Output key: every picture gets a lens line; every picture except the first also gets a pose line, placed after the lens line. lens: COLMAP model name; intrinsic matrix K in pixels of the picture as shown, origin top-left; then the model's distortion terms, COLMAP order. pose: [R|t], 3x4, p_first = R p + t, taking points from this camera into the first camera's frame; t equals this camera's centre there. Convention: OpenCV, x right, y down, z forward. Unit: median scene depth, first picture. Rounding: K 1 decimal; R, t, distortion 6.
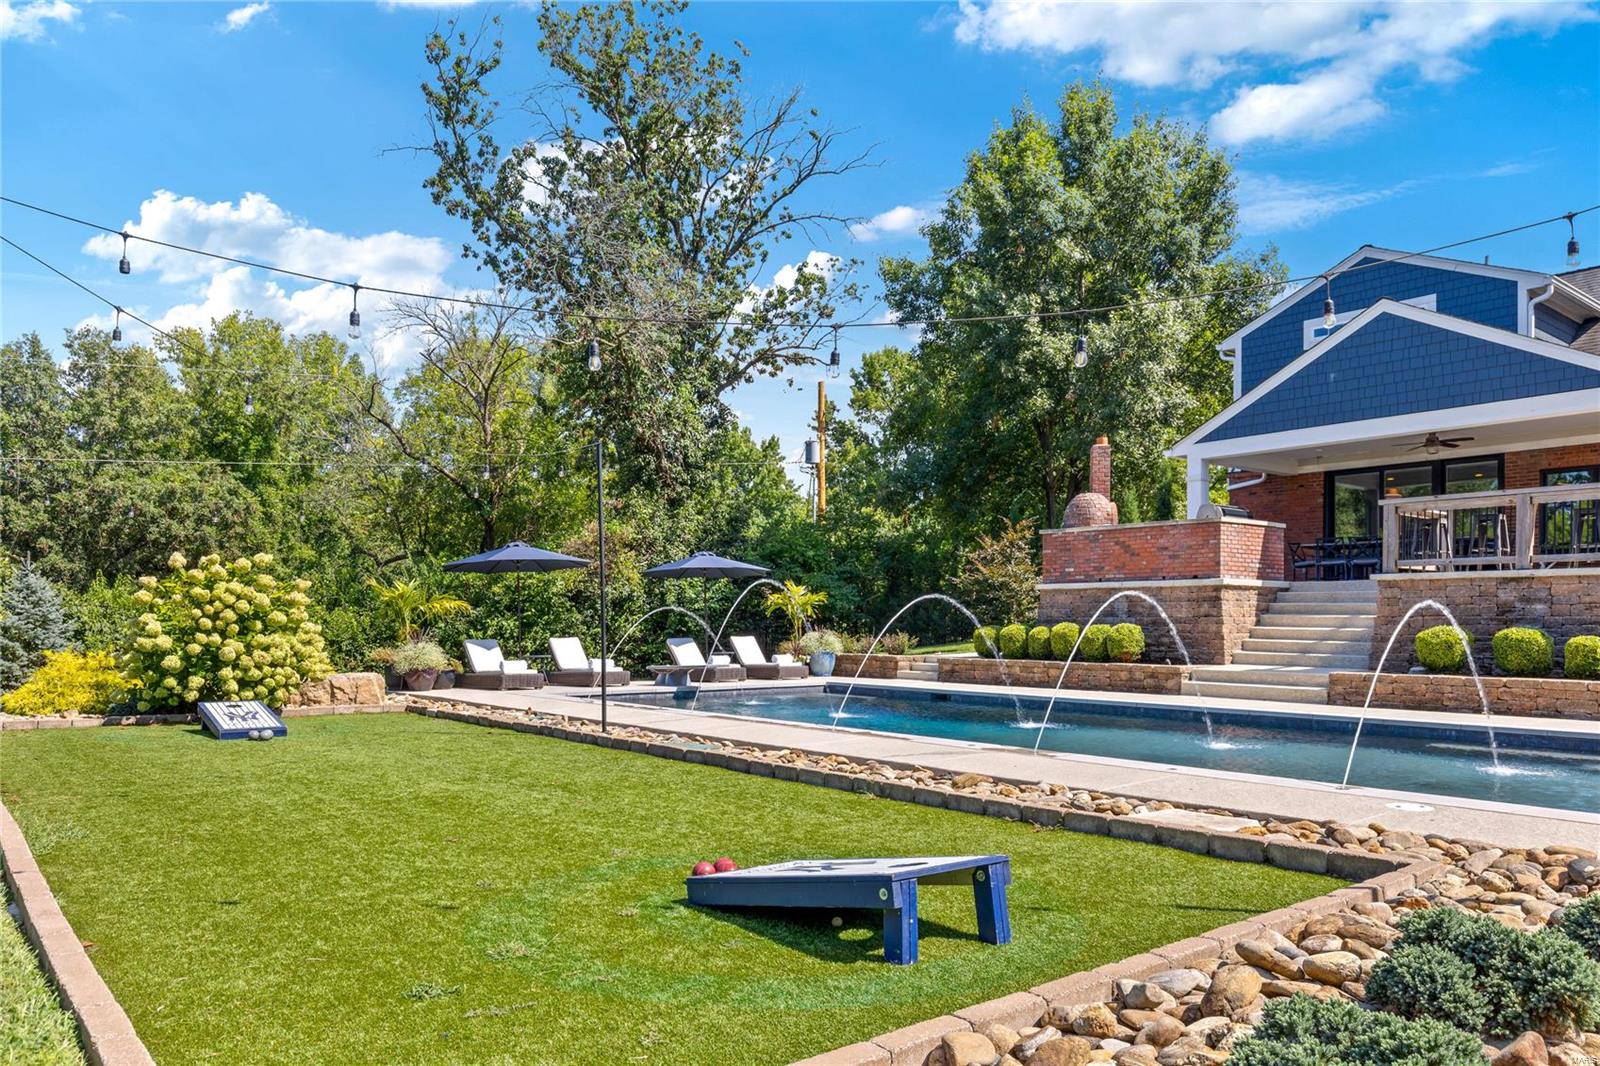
lens RADIAL K [[1075.4, 0, 829.0], [0, 1075.4, 557.9], [0, 0, 1]] dist [-0.002139, -0.000597]
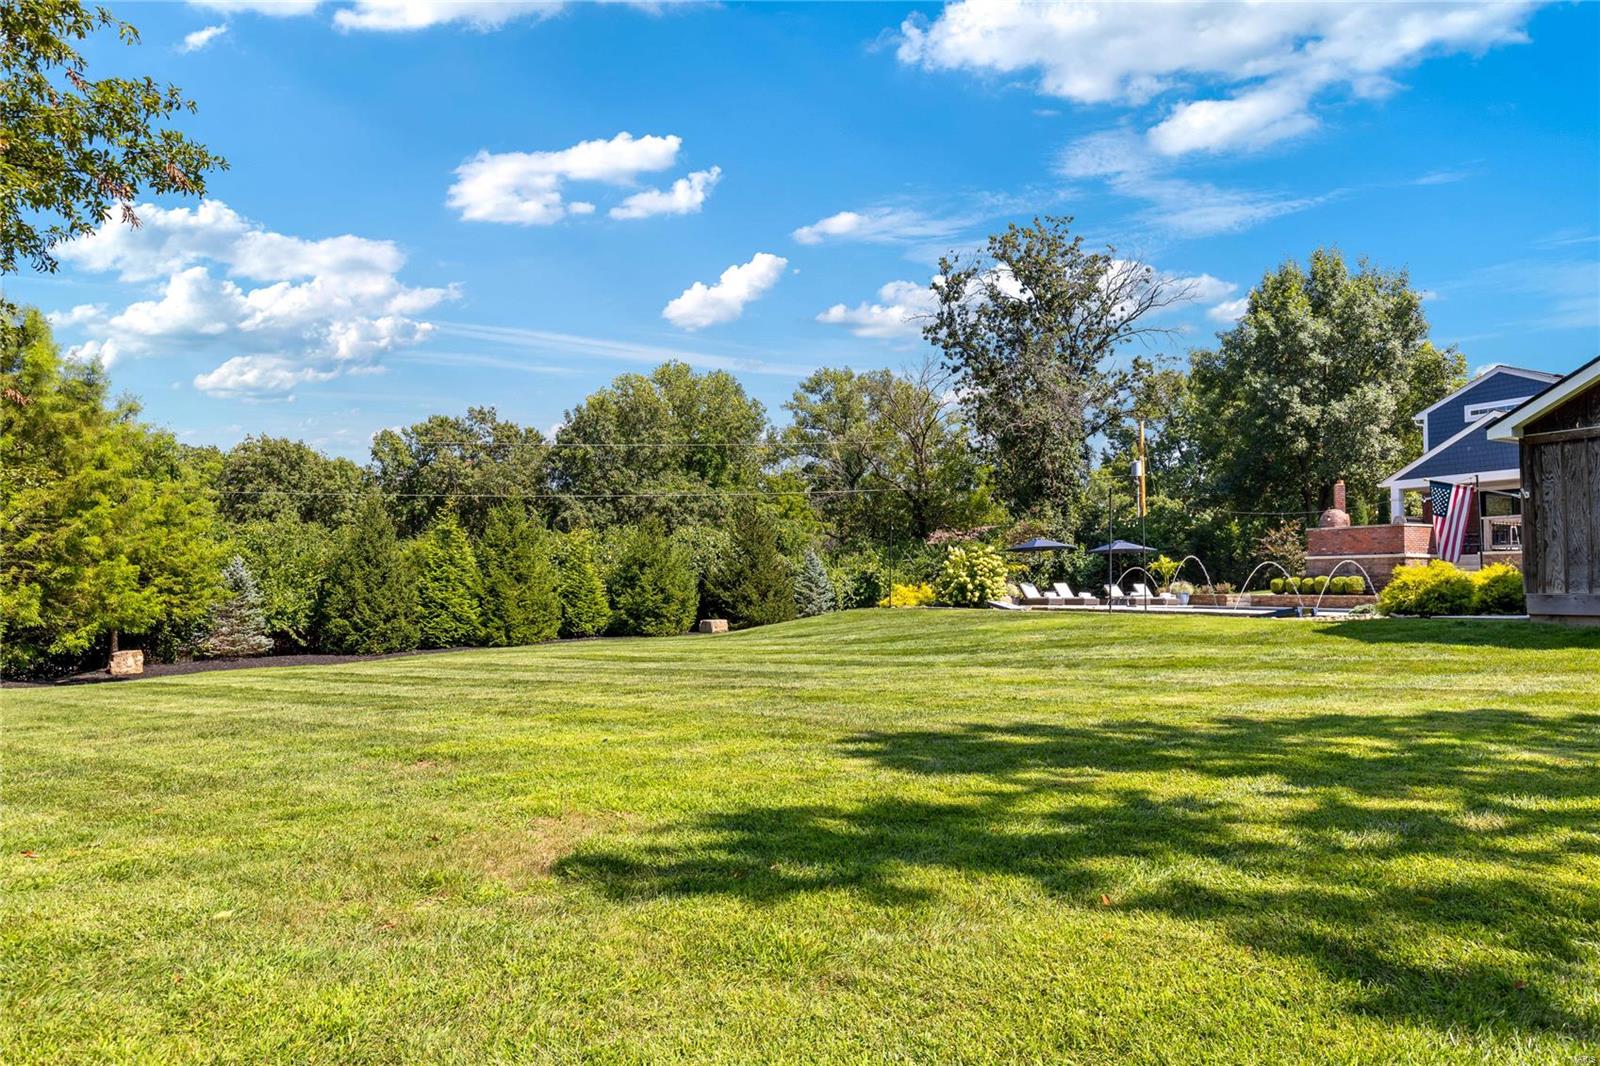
lens RADIAL K [[995.7, 0, 842.2], [0, 995.7, 498.8], [0, 0, 1]] dist [0.000750, 0.001666]
pose [[0.974903, -0.015579, -0.222085, -0.220030], [0.008642, 0.999445, -0.032170, -0.029158], [0.222463, 0.029444, 0.974496, -0.937794]]
